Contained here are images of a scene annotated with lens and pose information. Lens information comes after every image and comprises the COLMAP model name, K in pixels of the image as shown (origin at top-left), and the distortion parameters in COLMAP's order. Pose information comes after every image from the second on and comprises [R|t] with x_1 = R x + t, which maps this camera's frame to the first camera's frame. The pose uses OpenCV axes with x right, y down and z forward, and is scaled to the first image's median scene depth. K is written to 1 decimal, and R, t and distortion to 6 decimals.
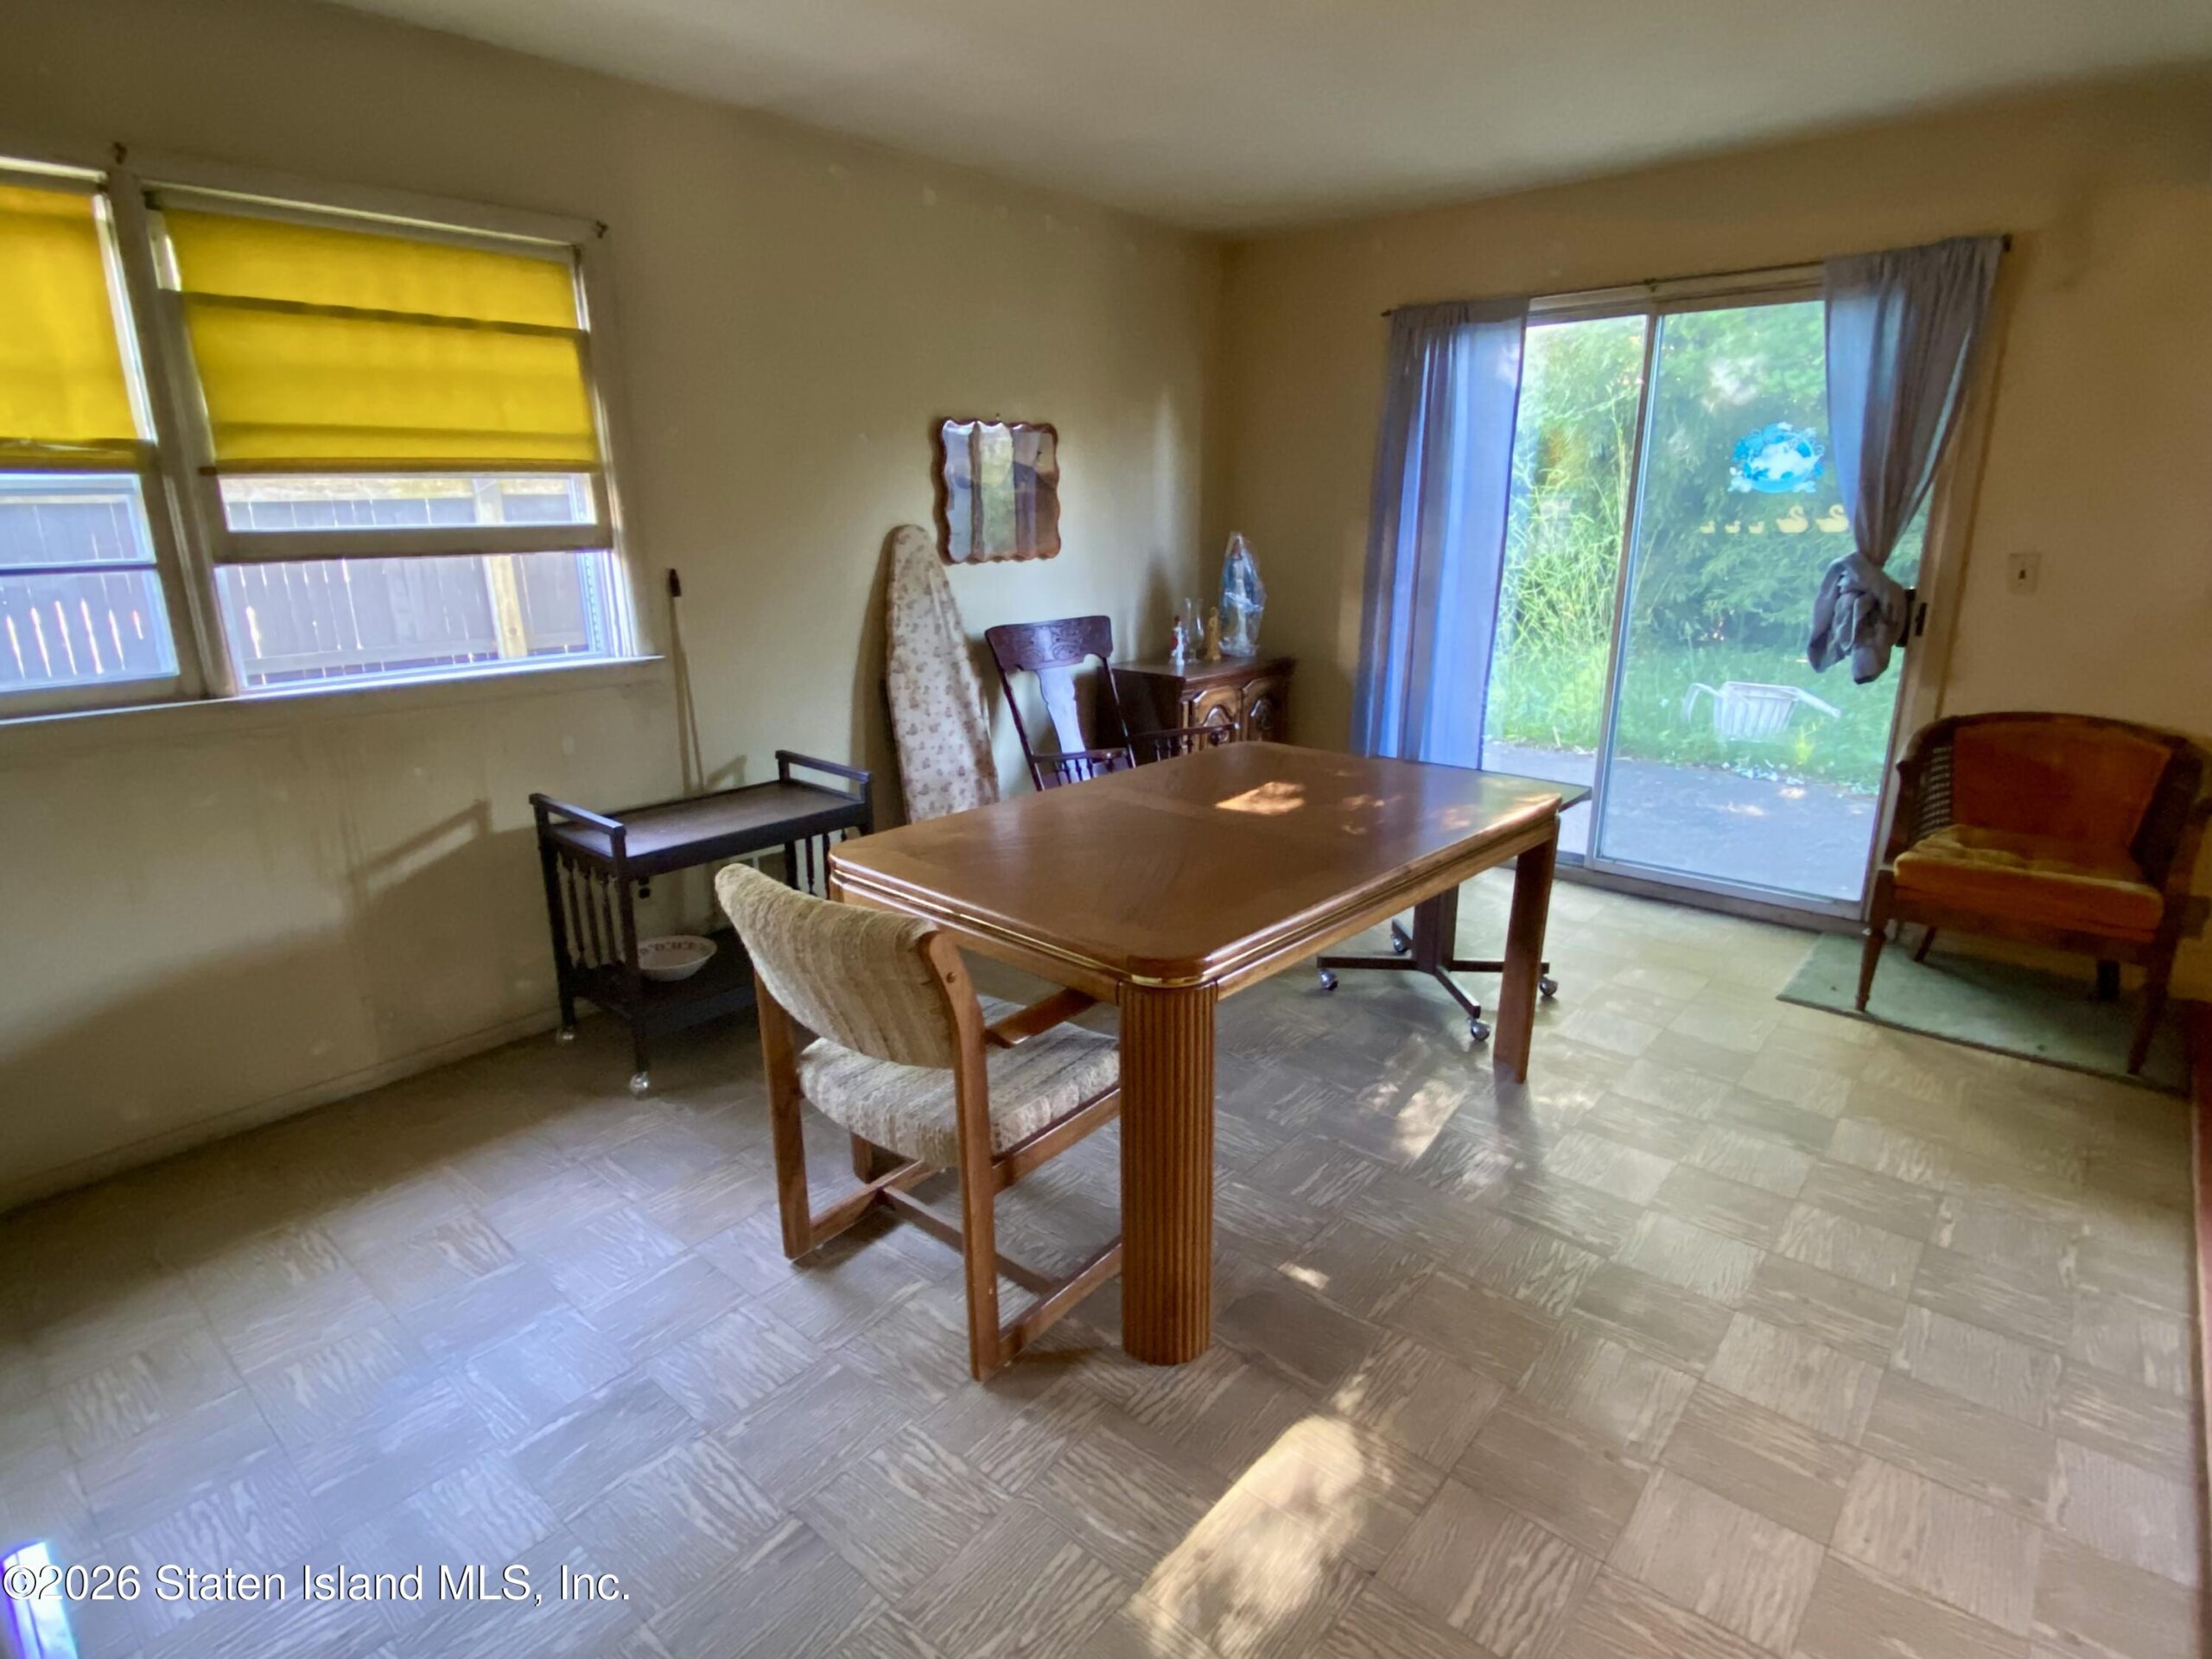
lens RADIAL K [[1152.6, 0, 1104.2], [0, 1152.6, 829.1], [0, 0, 1]] dist [-0.001859, -0.008513]
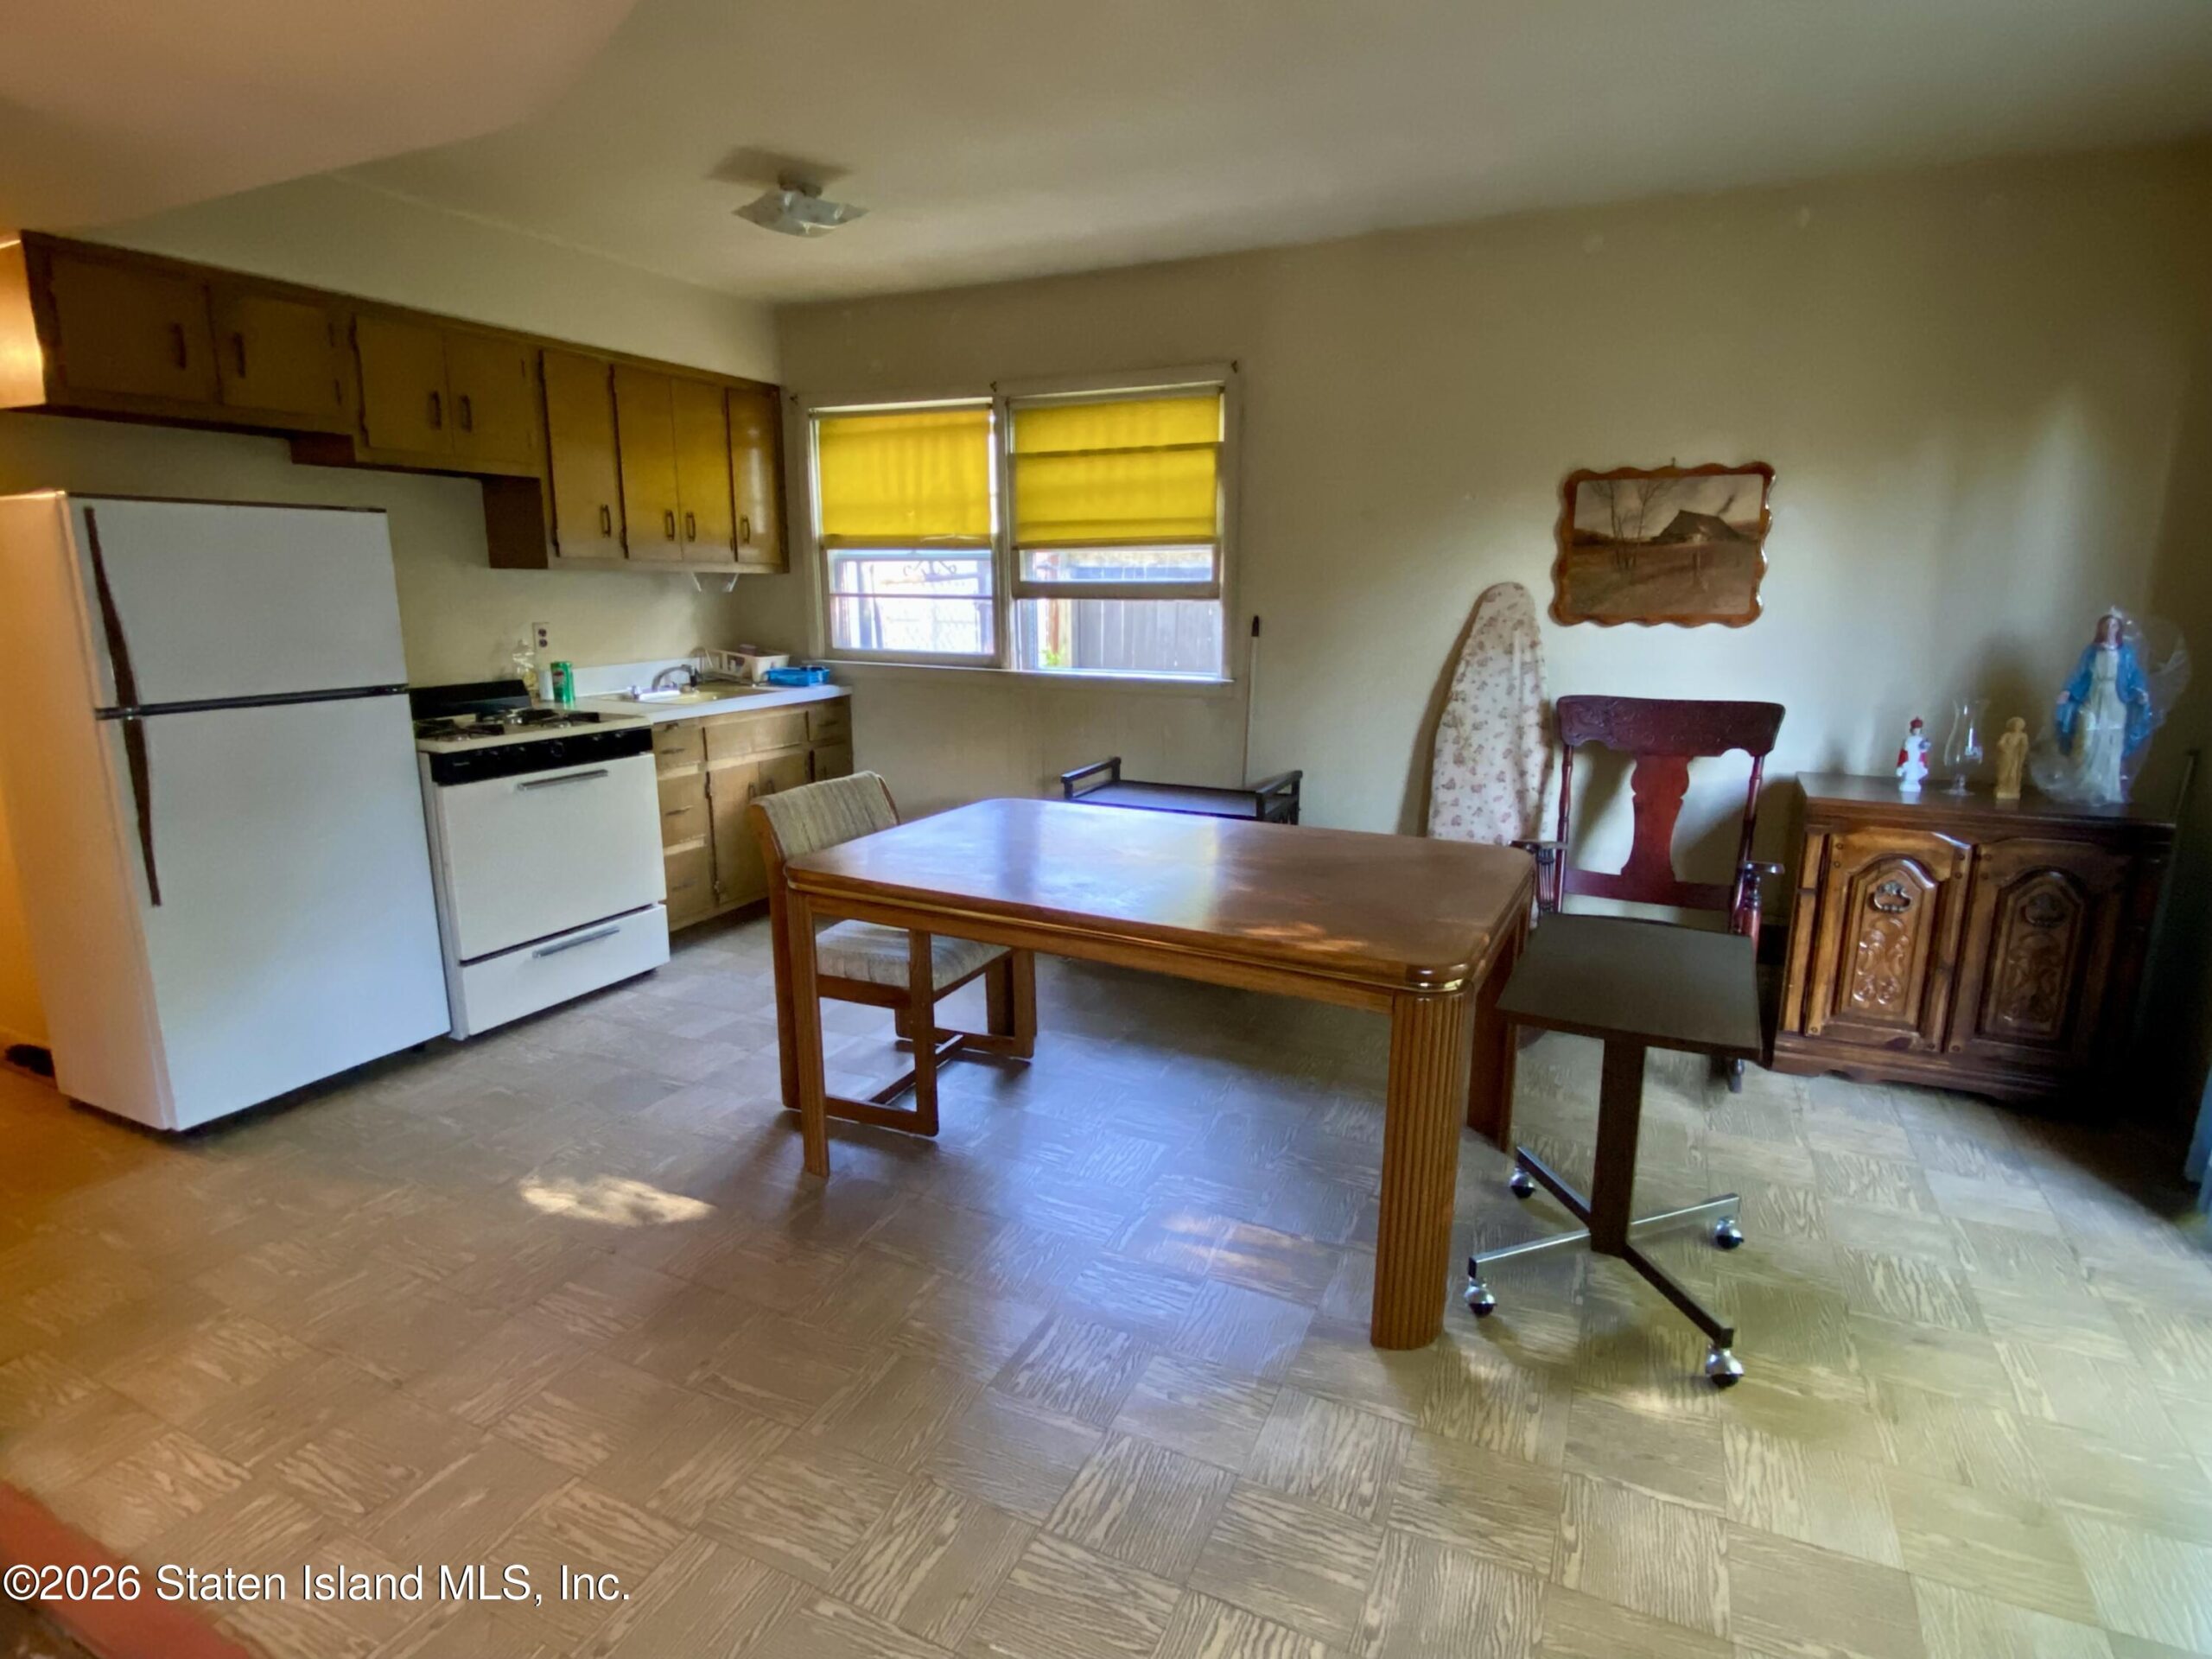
lens RADIAL K [[1152.6, 0, 1096.1], [0, 1152.6, 832.4], [0, 0, 1]] dist [-0.001859, -0.008513]
pose [[0.269366, 0.206571, -0.940622, 0.865620], [-0.258389, 0.956414, 0.136044, -0.126259], [0.927727, 0.206401, 0.311002, 0.501365]]
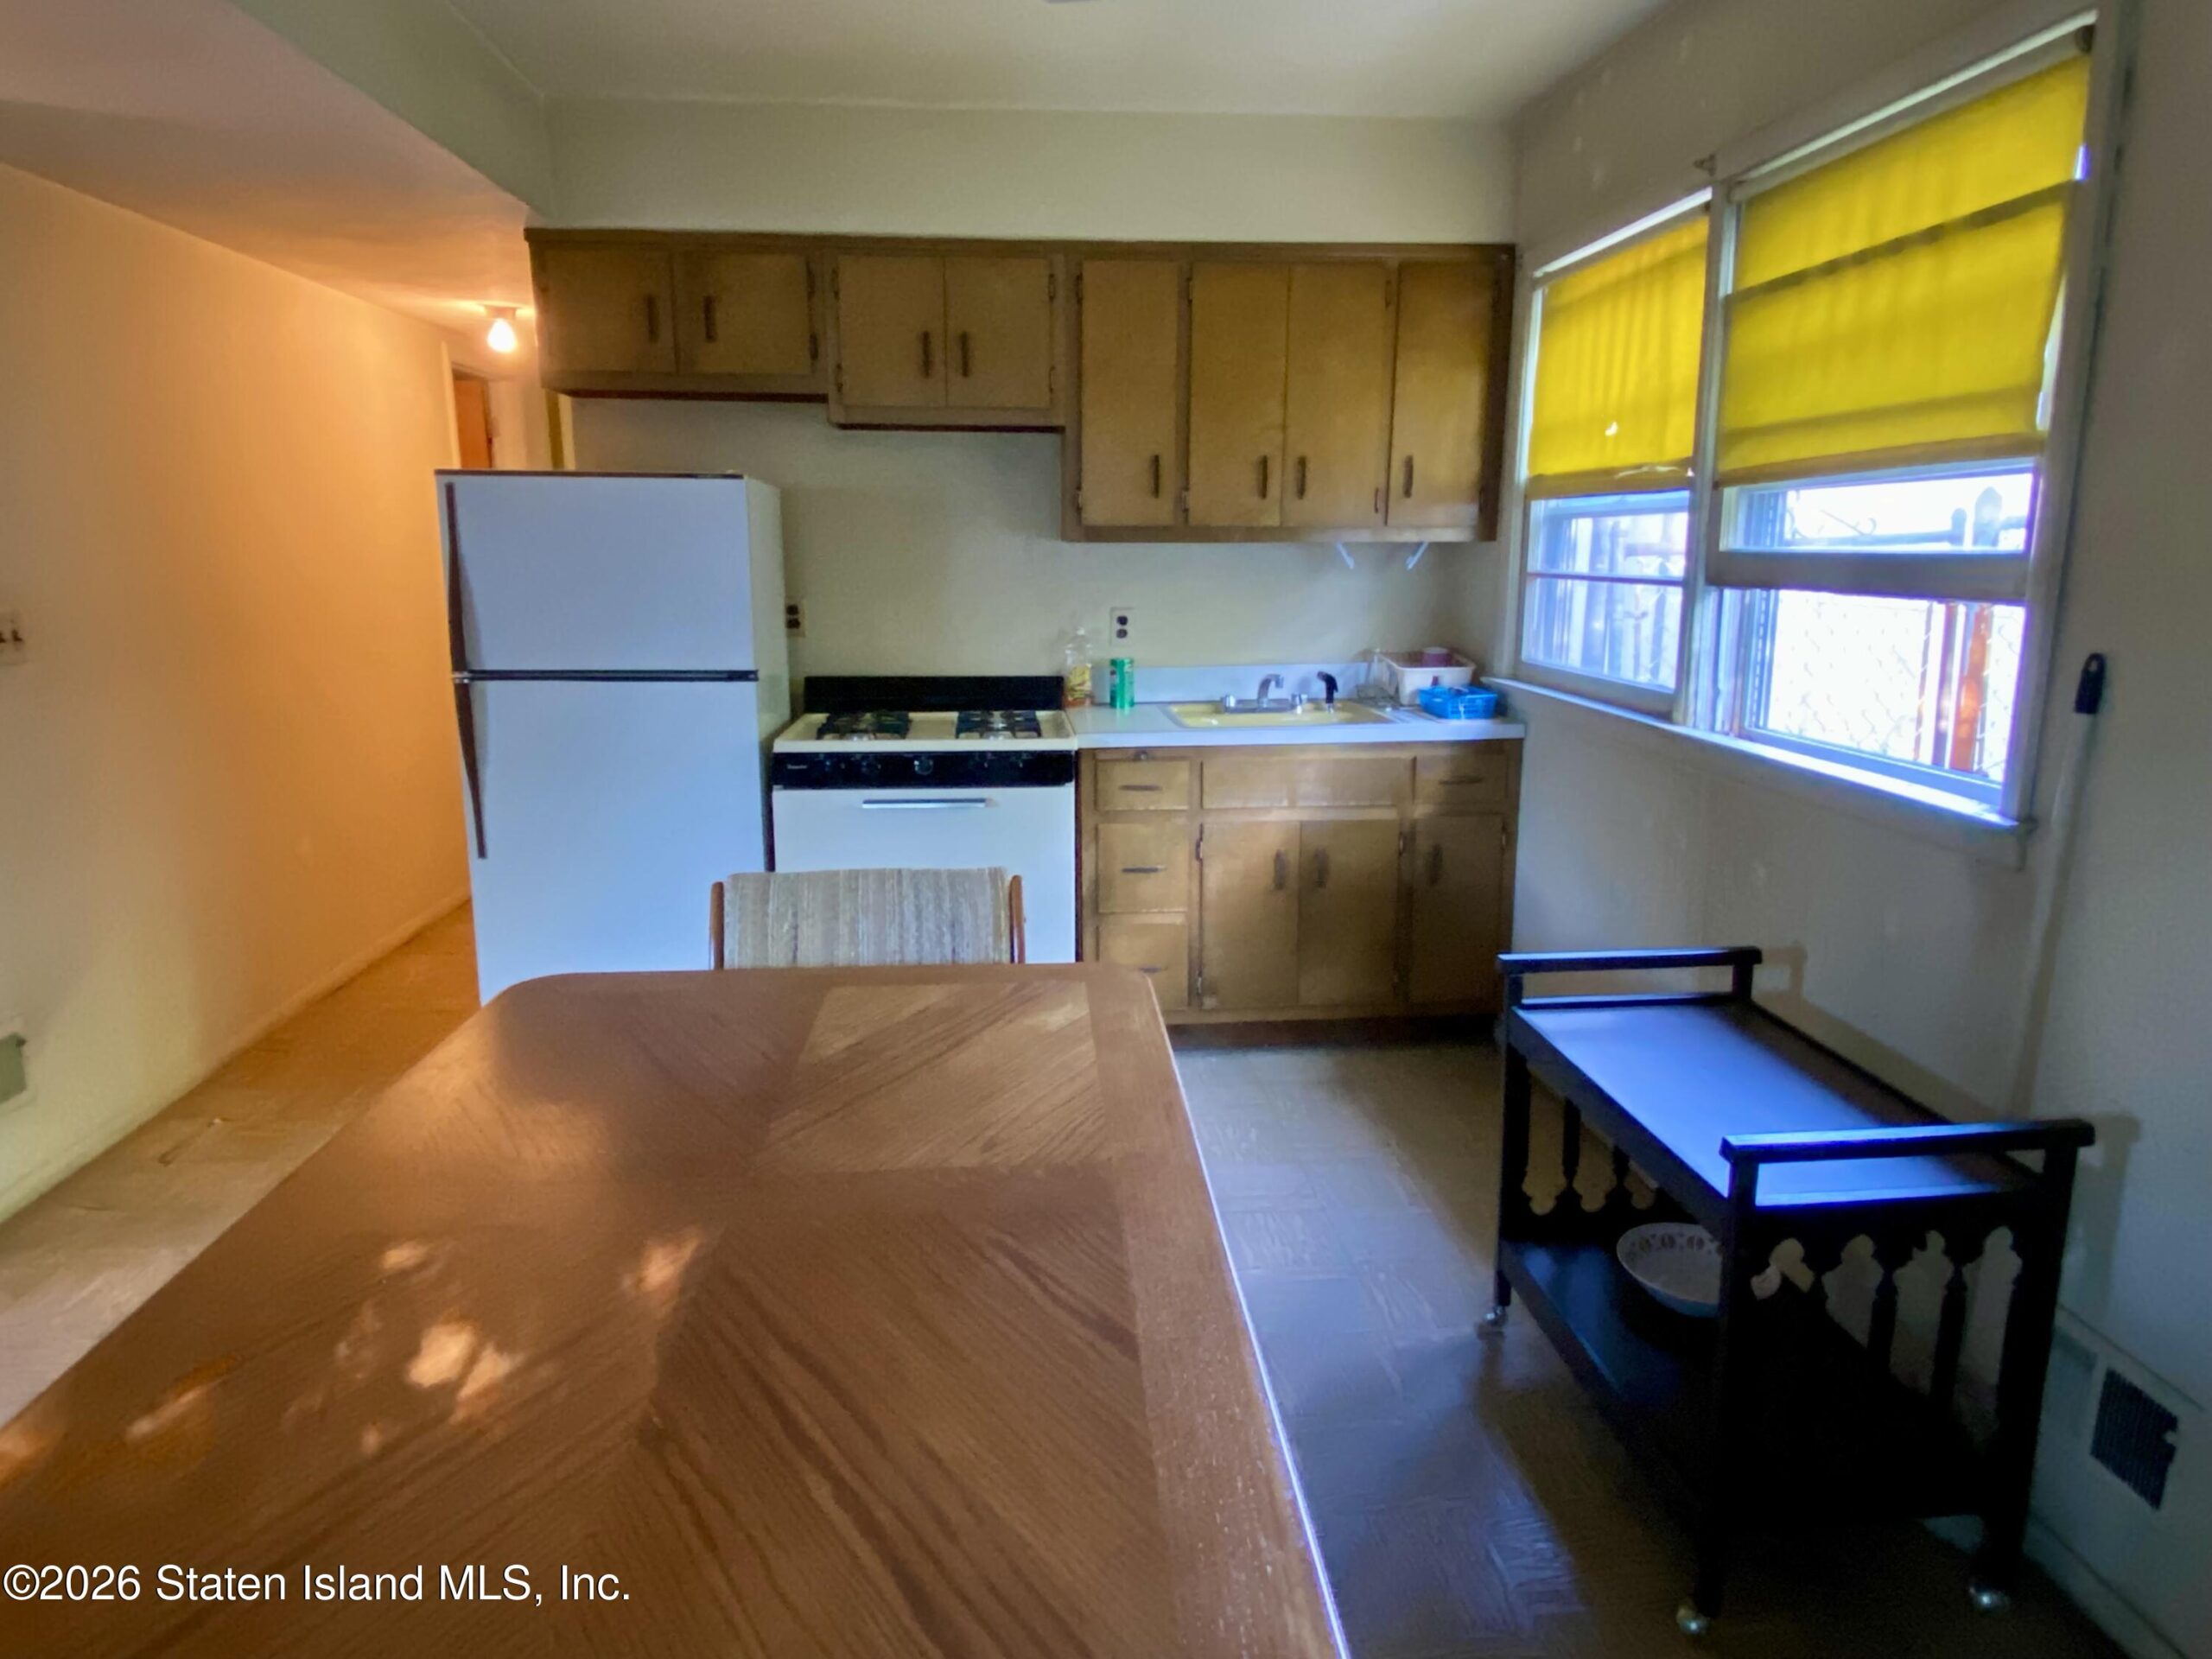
lens RADIAL K [[1345.4, 0, 1110.2], [0, 1345.4, 832.6], [0, 0, 1]] dist [-0.012555, -0.015844]
pose [[-0.682389, 0.153967, -0.714590, 0.283501], [-0.191892, 0.905551, 0.378357, -0.294475], [0.705353, 0.395311, -0.588394, 1.099714]]
